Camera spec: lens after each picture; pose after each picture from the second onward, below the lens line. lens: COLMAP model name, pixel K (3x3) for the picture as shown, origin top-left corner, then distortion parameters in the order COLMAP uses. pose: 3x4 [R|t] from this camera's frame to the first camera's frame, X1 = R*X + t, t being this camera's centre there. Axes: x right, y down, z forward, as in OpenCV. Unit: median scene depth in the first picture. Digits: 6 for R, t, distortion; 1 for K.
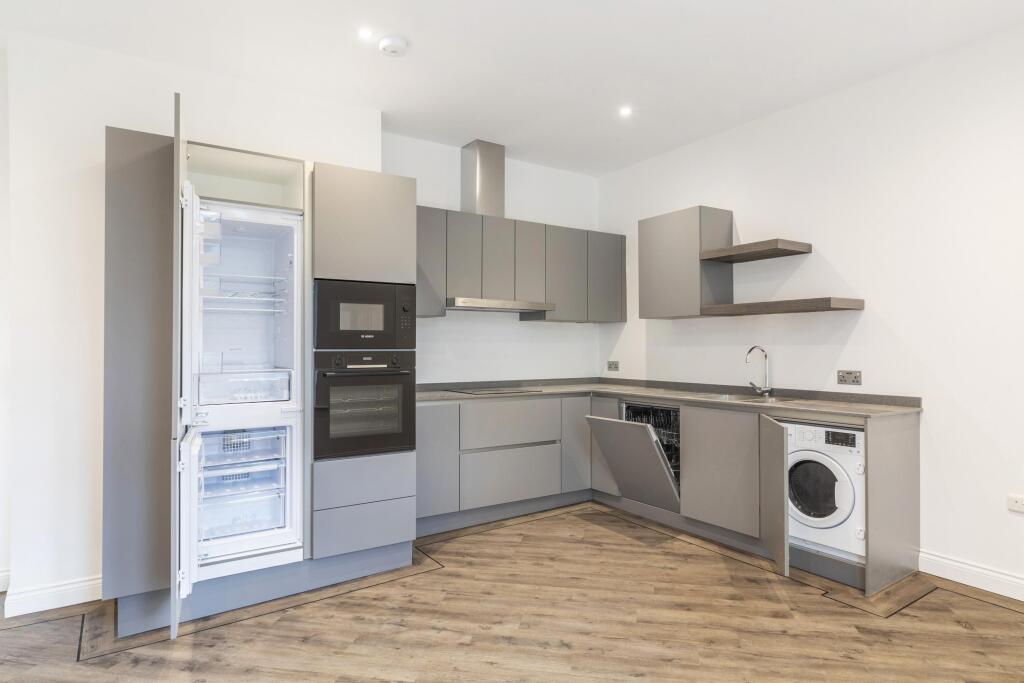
lens RADIAL K [[598.0, 0, 512.5], [0, 598.0, 340.6], [0, 0, 1]] dist [-0.009755, -0.002295]
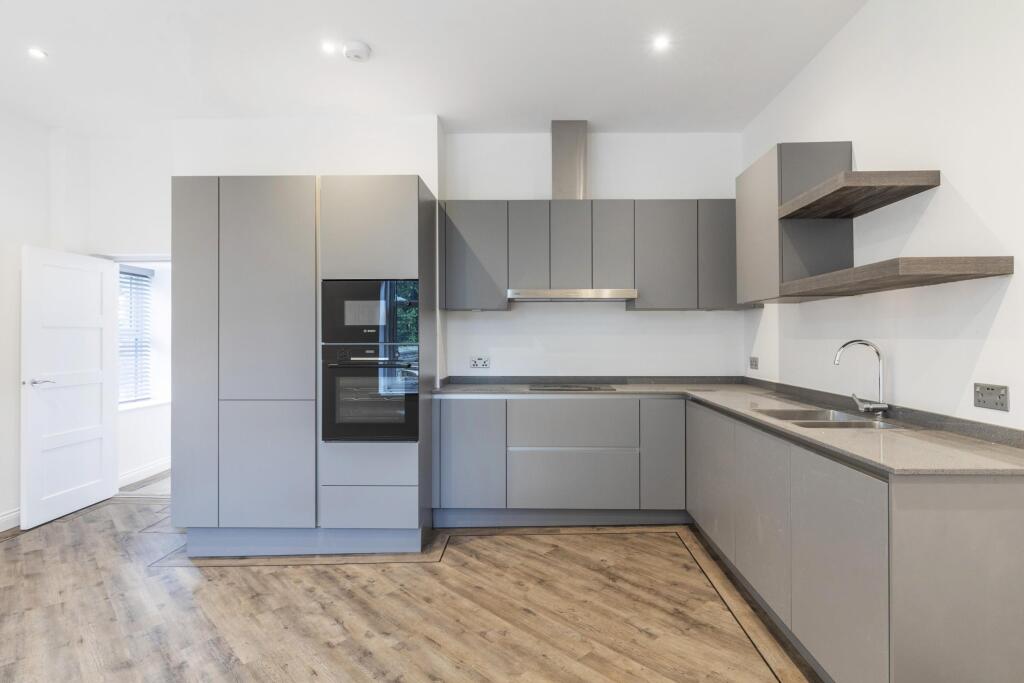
lens RADIAL K [[542.4, 0, 515.6], [0, 542.4, 341.8], [0, 0, 1]] dist [-0.015138, -0.001711]
pose [[0.820176, 0.003819, -0.572099, 0.503006], [0.006549, 0.999850, 0.016064, -0.001033], [0.572074, -0.016922, 0.820027, 0.339631]]
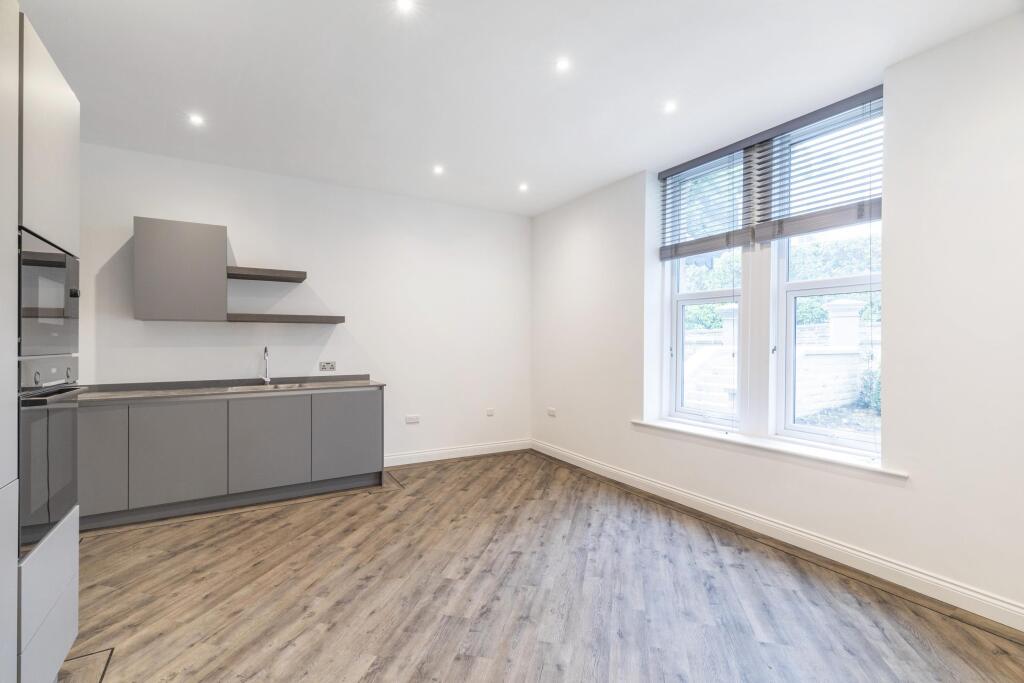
lens RADIAL K [[461.4, 0, 511.5], [0, 461.4, 341.9], [0, 0, 1]] dist [-0.002693, -0.000387]
pose [[0.038023, -0.007029, 0.999252, -0.674537], [-0.006692, 0.999951, 0.007288, -0.016339], [-0.999254, -0.006964, 0.037974, 0.476679]]
